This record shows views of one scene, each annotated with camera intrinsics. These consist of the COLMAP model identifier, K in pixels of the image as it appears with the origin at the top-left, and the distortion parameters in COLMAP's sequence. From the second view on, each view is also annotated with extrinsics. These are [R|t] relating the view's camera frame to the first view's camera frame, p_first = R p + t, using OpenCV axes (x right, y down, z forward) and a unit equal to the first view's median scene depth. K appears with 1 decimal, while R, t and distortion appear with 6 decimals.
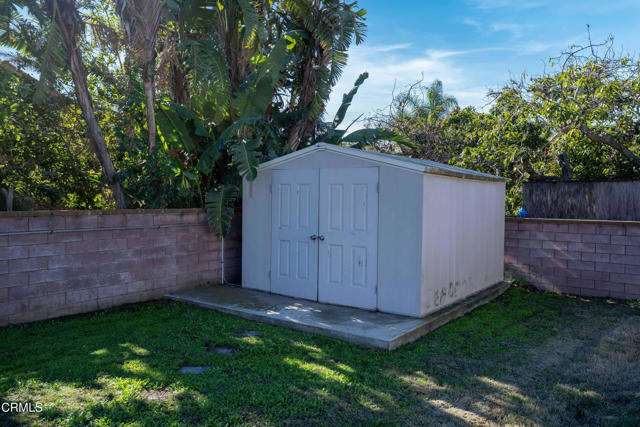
lens RADIAL K [[489.2, 0, 323.4], [0, 489.2, 214.9], [0, 0, 1]] dist [0.046214, 0.010921]
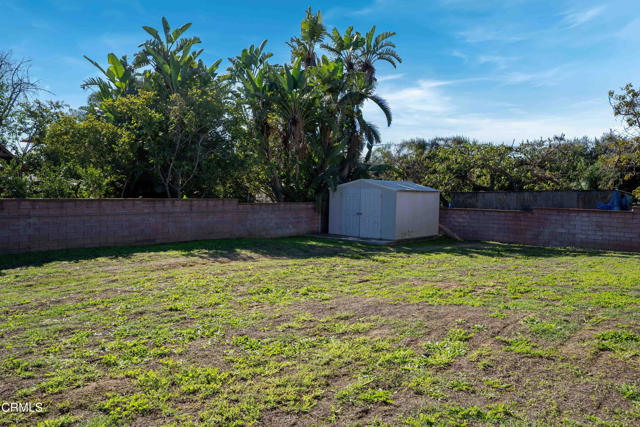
lens RADIAL K [[489.2, 0, 318.1], [0, 489.2, 212.8], [0, 0, 1]] dist [0.046214, 0.010921]
pose [[0.997773, 0.012209, -0.065582, -0.054642], [-0.011585, 0.999884, 0.009891, 0.015106], [0.065695, -0.009109, 0.997798, -1.483035]]
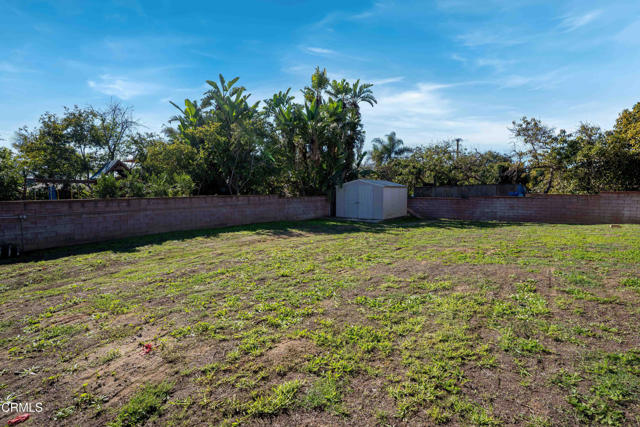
lens RADIAL K [[312.0, 0, 320.4], [0, 312.0, 213.3], [0, 0, 1]] dist [-0.046853, 0.000997]
pose [[0.999825, -0.013452, -0.013013, -0.249097], [0.013969, 0.999081, 0.040513, 0.022444], [0.012456, -0.040687, 0.999094, -1.368469]]
